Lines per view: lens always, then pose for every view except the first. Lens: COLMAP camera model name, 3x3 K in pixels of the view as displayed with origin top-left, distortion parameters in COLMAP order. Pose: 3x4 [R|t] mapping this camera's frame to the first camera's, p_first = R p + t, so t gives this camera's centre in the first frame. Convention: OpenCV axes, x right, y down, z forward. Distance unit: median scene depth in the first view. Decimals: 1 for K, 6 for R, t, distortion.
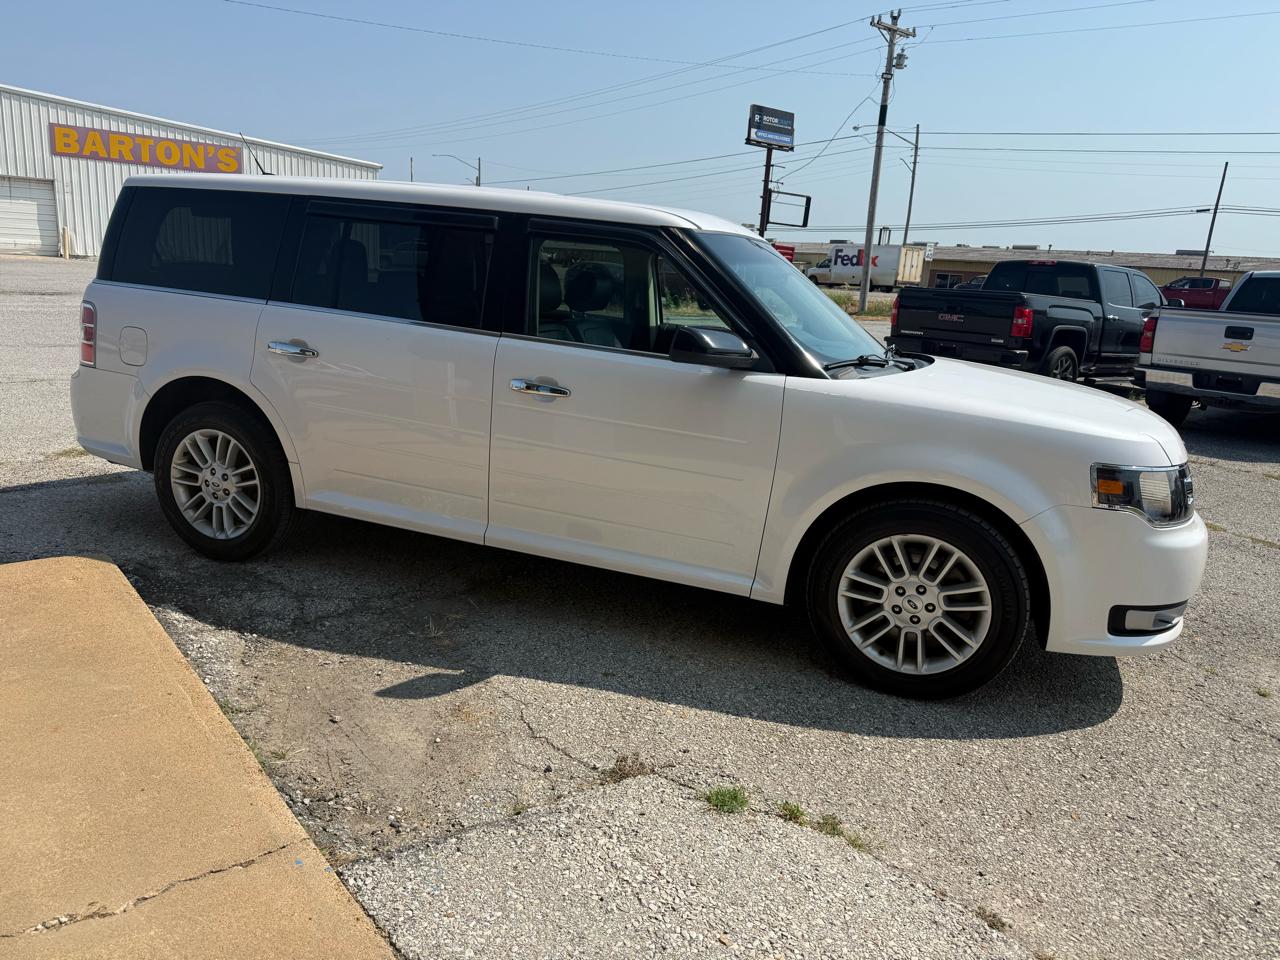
lens RADIAL K [[903.0, 0, 643.2], [0, 903.0, 481.0], [0, 0, 1]] dist [0.024528, -0.044194]
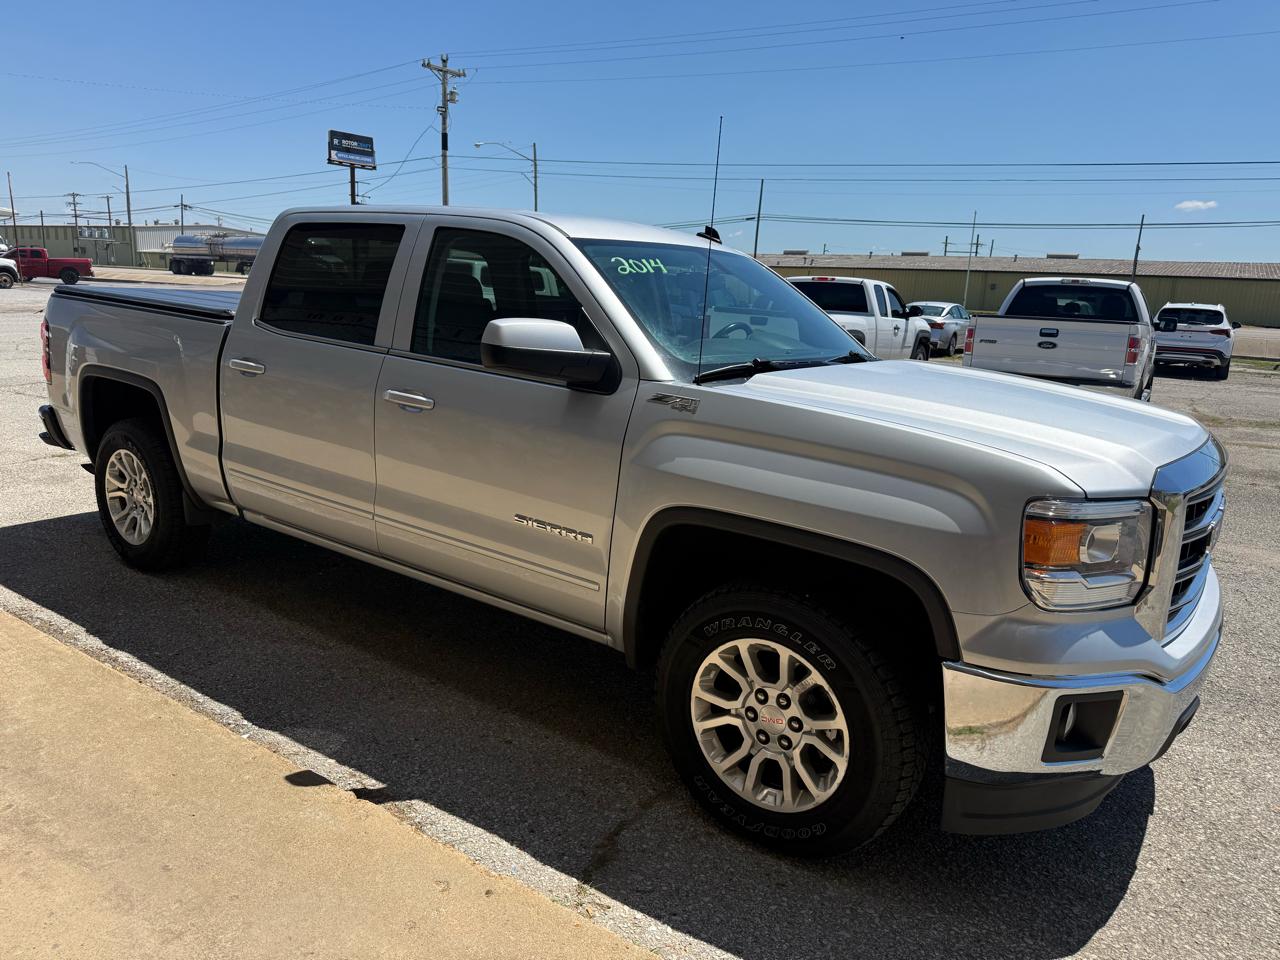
lens RADIAL K [[884.5, 0, 628.1], [0, 884.5, 477.6], [0, 0, 1]] dist [-0.004753, 0.000306]
pose [[0.953307, -0.089846, 0.288330, 0.138843], [0.090632, 0.995828, 0.010651, 0.056361], [-0.288084, 0.015978, 0.957472, -0.210962]]
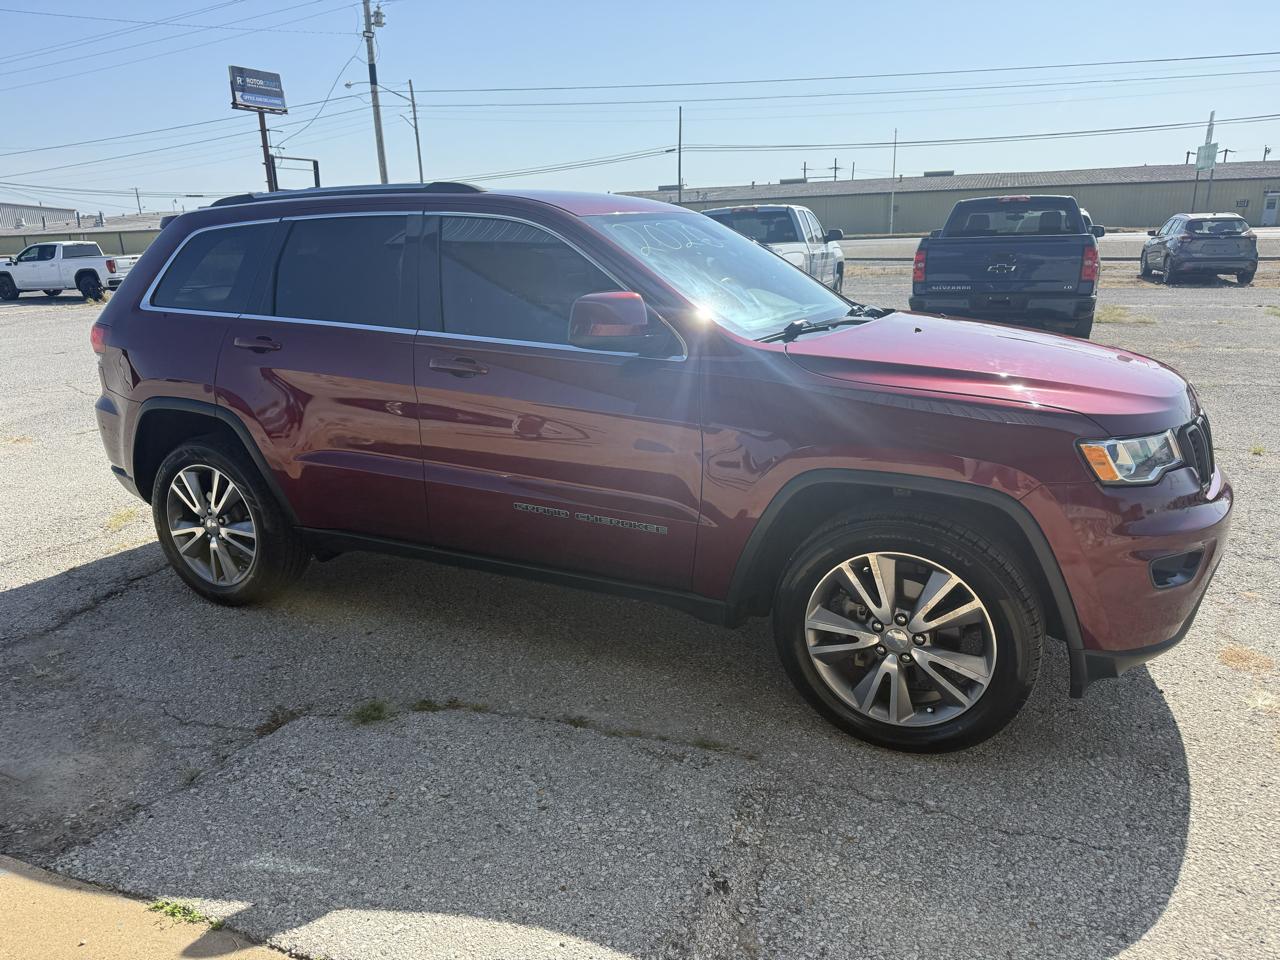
lens RADIAL K [[894.5, 0, 637.2], [0, 894.5, 479.8], [0, 0, 1]] dist [0.062907, -0.098828]
pose [[0.877096, -0.215219, 0.429399, -0.003918], [0.195750, 0.976551, 0.089616, 0.000018], [-0.438617, 0.005453, 0.898658, -0.021852]]
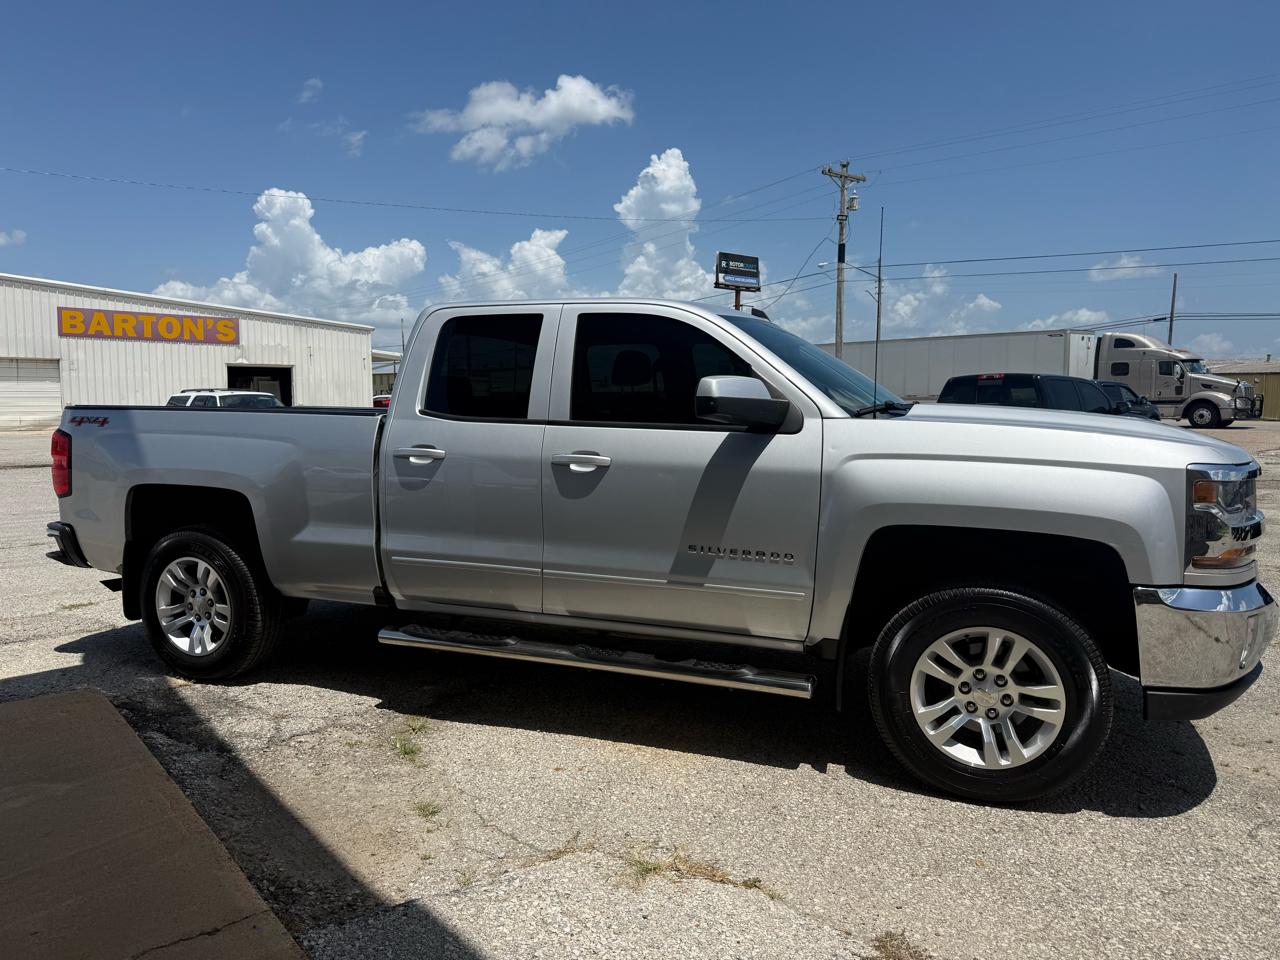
lens RADIAL K [[894.5, 0, 637.2], [0, 894.5, 479.8], [0, 0, 1]] dist [0.062907, -0.098828]
pose [[0.998078, -0.061950, 0.001696, 0.007551], [0.061503, 0.986764, -0.150046, 0.004271], [0.007621, 0.149862, 0.988678, -0.011708]]
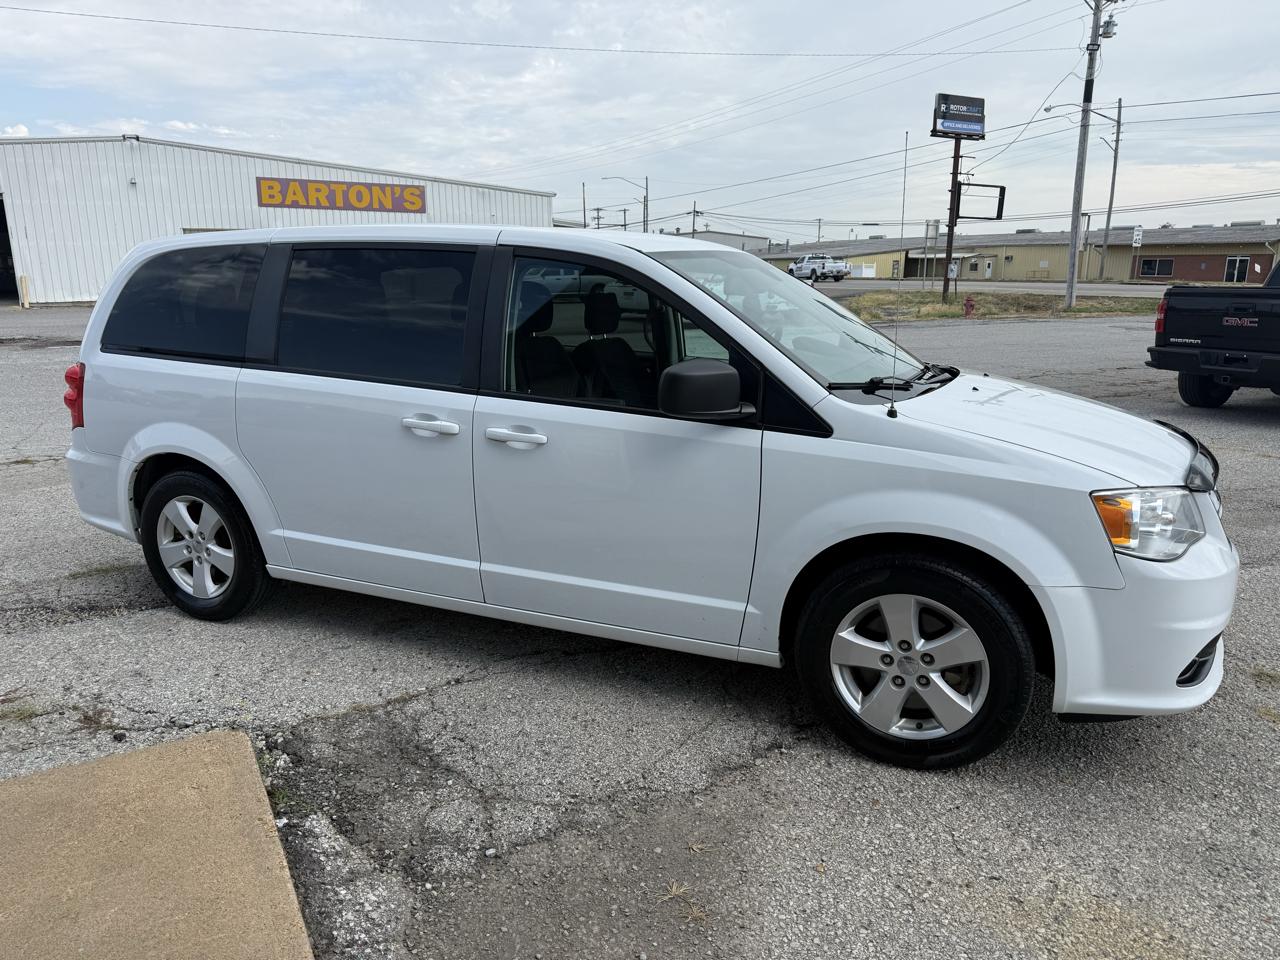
lens RADIAL K [[898.6, 0, 643.1], [0, 898.6, 485.5], [0, 0, 1]] dist [0.035178, -0.049519]
pose [[0.982096, -0.021642, -0.187134, -0.013900], [0.020581, 0.999759, -0.007611, -0.014021], [0.187253, 0.003623, 0.982305, 0.037529]]
